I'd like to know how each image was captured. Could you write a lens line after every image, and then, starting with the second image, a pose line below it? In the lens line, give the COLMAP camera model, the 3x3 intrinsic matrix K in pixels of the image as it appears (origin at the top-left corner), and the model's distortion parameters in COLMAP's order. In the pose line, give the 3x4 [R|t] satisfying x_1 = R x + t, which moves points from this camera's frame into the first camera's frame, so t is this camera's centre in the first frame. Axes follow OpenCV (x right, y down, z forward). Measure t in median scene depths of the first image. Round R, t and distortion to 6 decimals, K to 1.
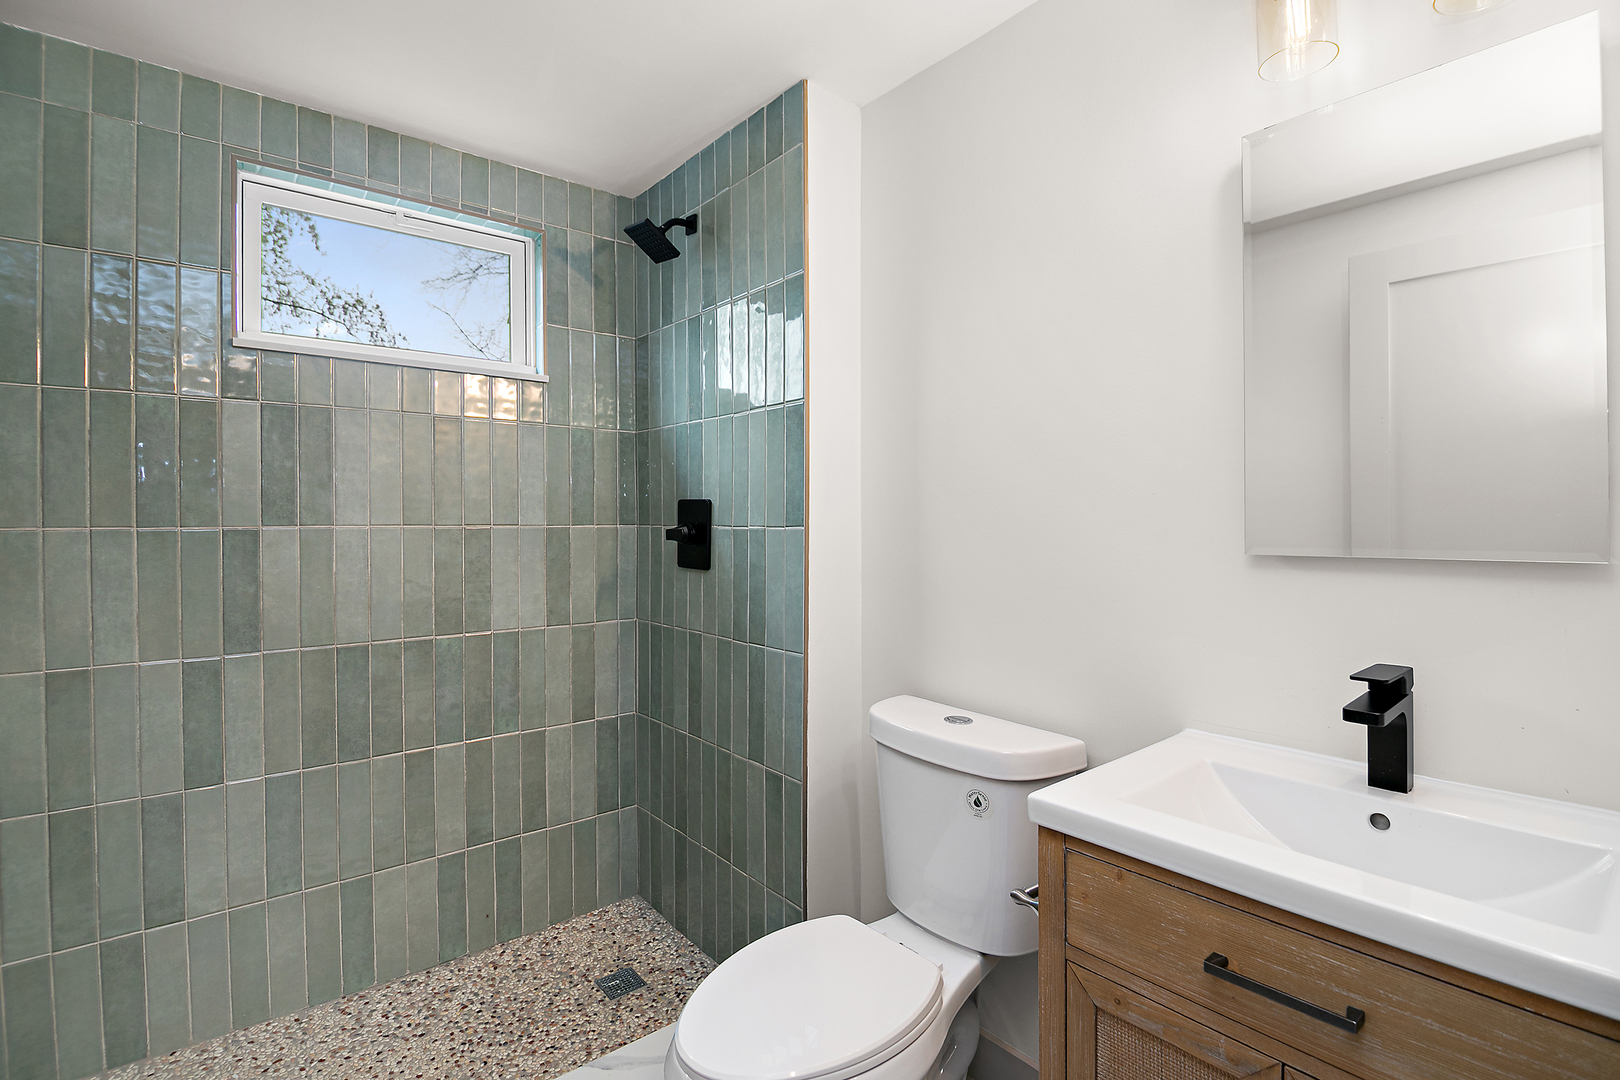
lens RADIAL K [[742.0, 0, 810.4], [0, 742.0, 528.4], [0, 0, 1]] dist [-0.015675, -0.005122]
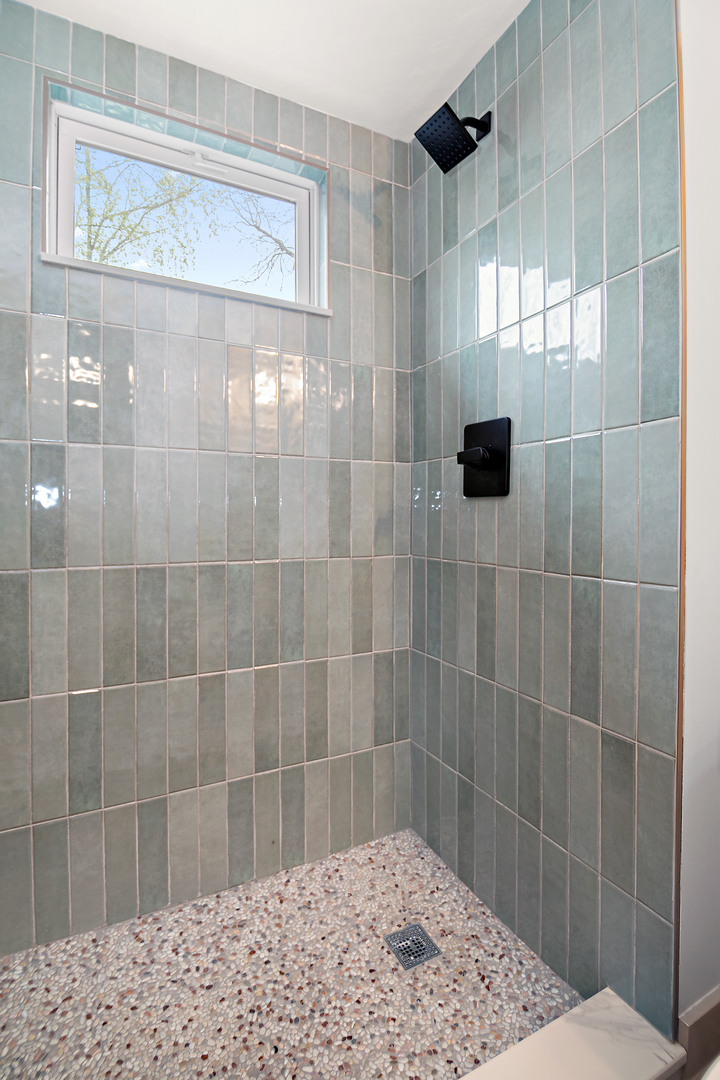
lens RADIAL K [[494.7, 0, 350.9], [0, 494.7, 518.8], [0, 0, 1]] dist [-0.015675, -0.005122]
pose [[0.972660, 0.001880, -0.232225, -0.193890], [-0.003306, 0.999978, -0.005755, 0.094039], [0.232209, 0.006366, 0.972645, 0.396131]]
